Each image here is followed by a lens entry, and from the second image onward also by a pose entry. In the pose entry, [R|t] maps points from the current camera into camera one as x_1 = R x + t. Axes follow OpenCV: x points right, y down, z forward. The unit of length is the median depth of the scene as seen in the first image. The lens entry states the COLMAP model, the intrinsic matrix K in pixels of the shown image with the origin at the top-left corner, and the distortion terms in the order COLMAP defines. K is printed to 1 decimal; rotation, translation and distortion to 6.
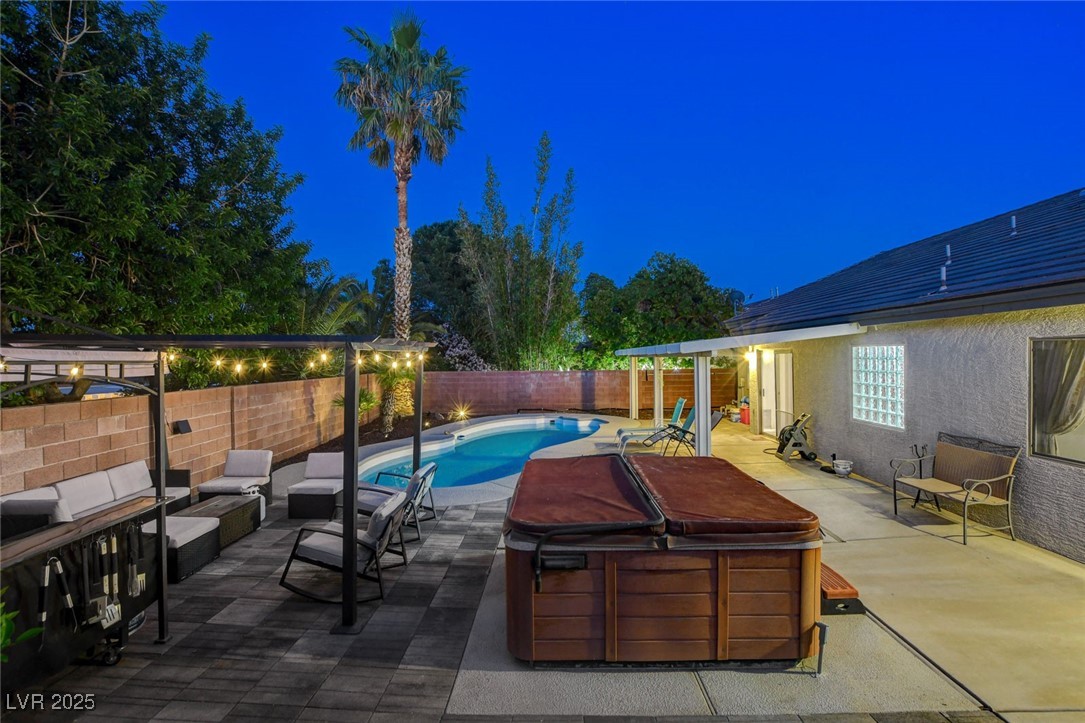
lens RADIAL K [[484.0, 0, 550.6], [0, 484.0, 364.8], [0, 0, 1]] dist [-0.027175, 0.002295]
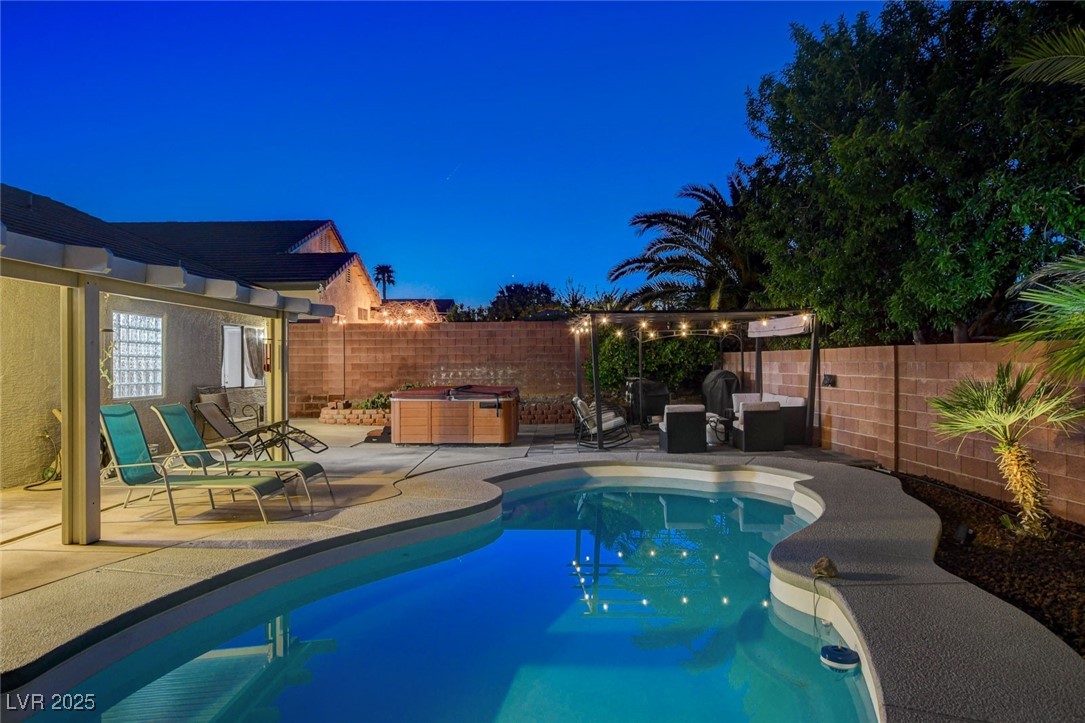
lens RADIAL K [[703.5, 0, 528.0], [0, 703.5, 366.4], [0, 0, 1]] dist [-0.040574, 0.001650]
pose [[-0.999484, 0.017684, 0.026824, -0.078103], [0.018228, 0.999630, 0.020196, 0.031152], [-0.026457, 0.020674, -0.999436, 1.487835]]
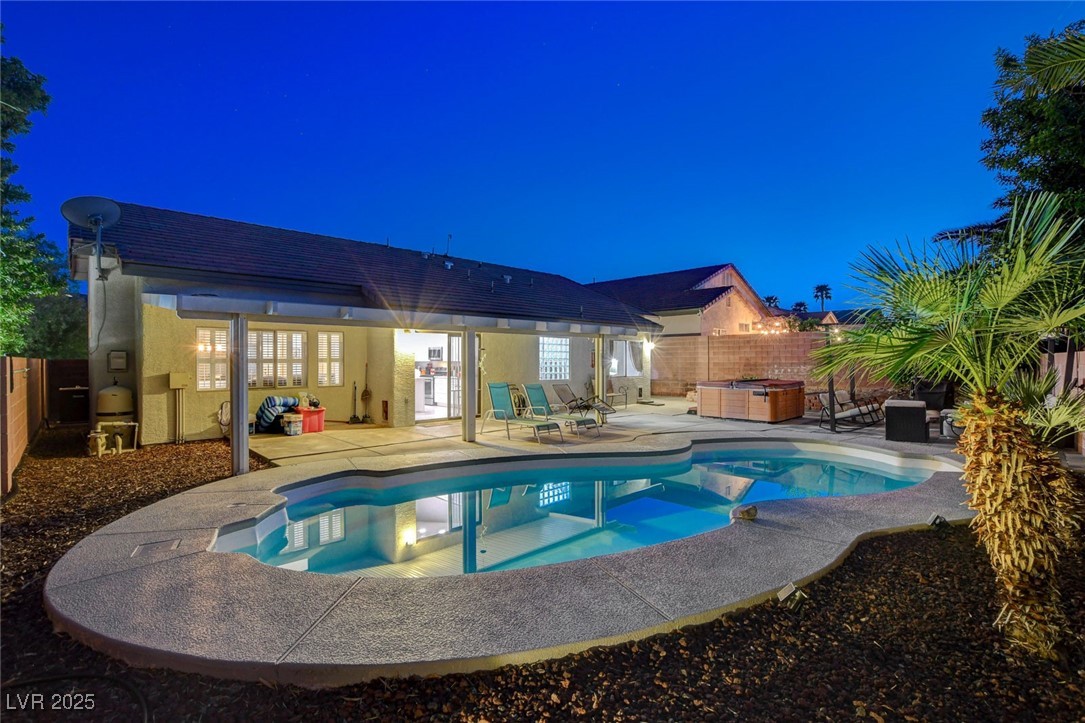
lens RADIAL K [[484.0, 0, 535.9], [0, 484.0, 367.5], [0, 0, 1]] dist [-0.027175, 0.002295]
pose [[-0.699099, 0.004044, 0.715014, -0.383126], [0.021364, 0.999656, 0.015235, 0.029446], [-0.714706, 0.025926, -0.698945, 1.483065]]
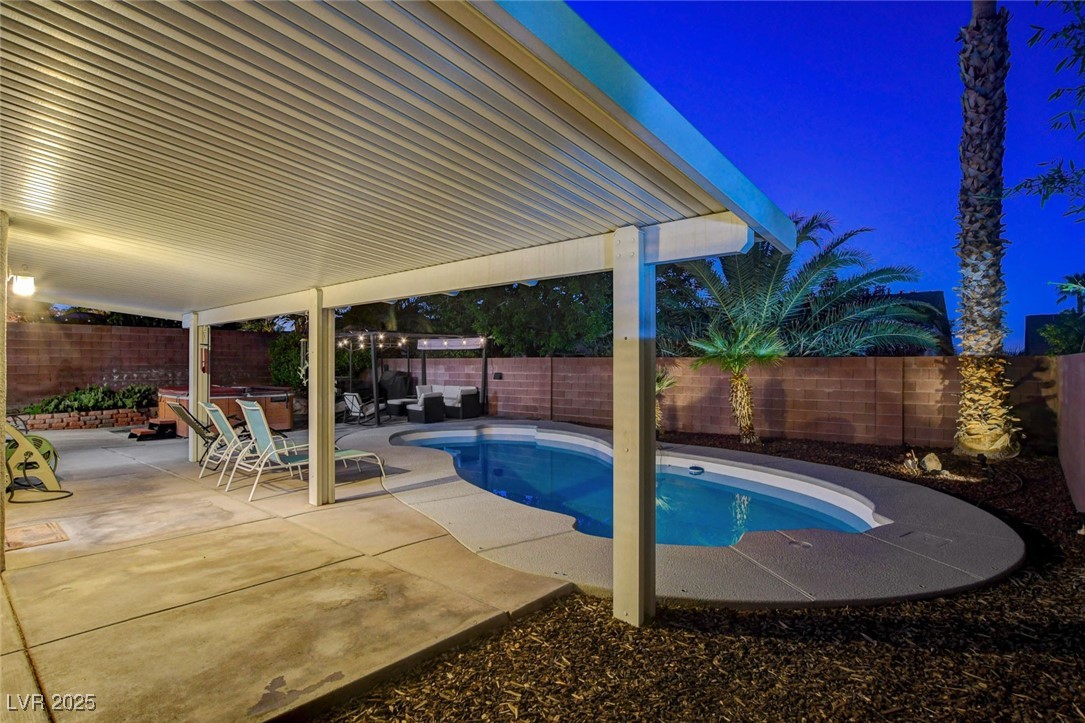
lens RADIAL K [[561.7, 0, 538.8], [0, 561.7, 360.8], [0, 0, 1]] dist [-0.023663, 0.001885]
pose [[-0.651682, 0.009201, -0.758436, 0.479742], [-0.002284, 0.999898, 0.014093, 0.021338], [0.758489, 0.010916, -0.651595, 1.490814]]
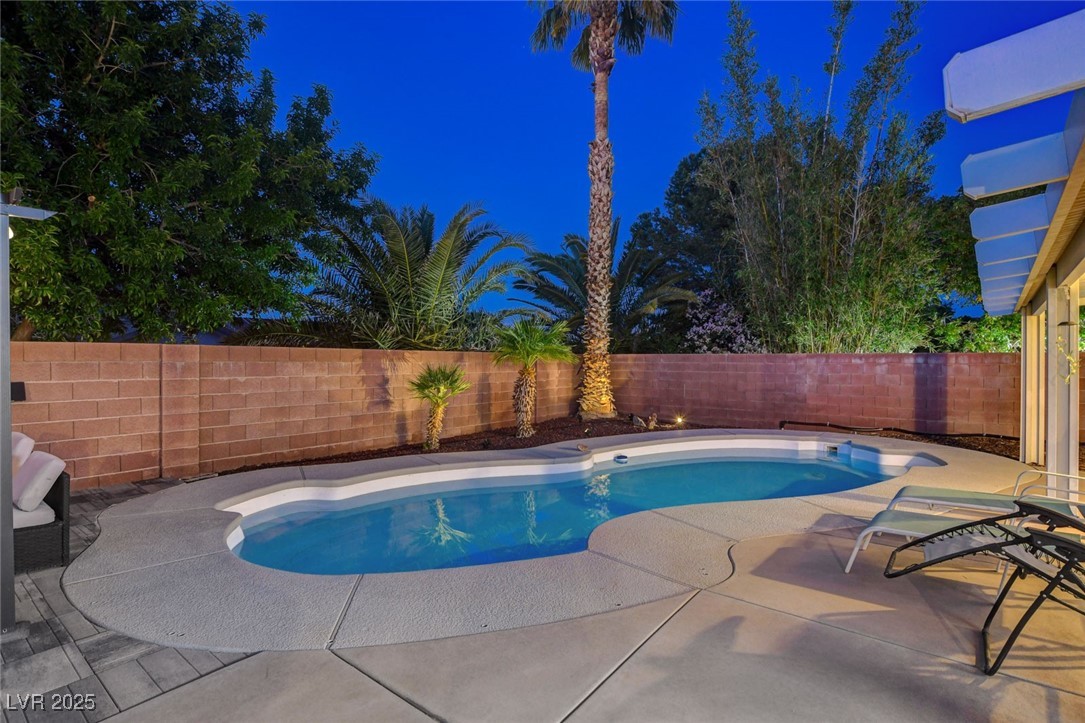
lens RADIAL K [[561.7, 0, 548.4], [0, 561.7, 360.9], [0, 0, 1]] dist [-0.023663, 0.001885]
pose [[0.786332, 0.012653, -0.617674, 0.184574], [-0.017756, 0.999840, -0.002122, 0.042595], [0.617549, 0.012636, 0.786431, 0.490331]]
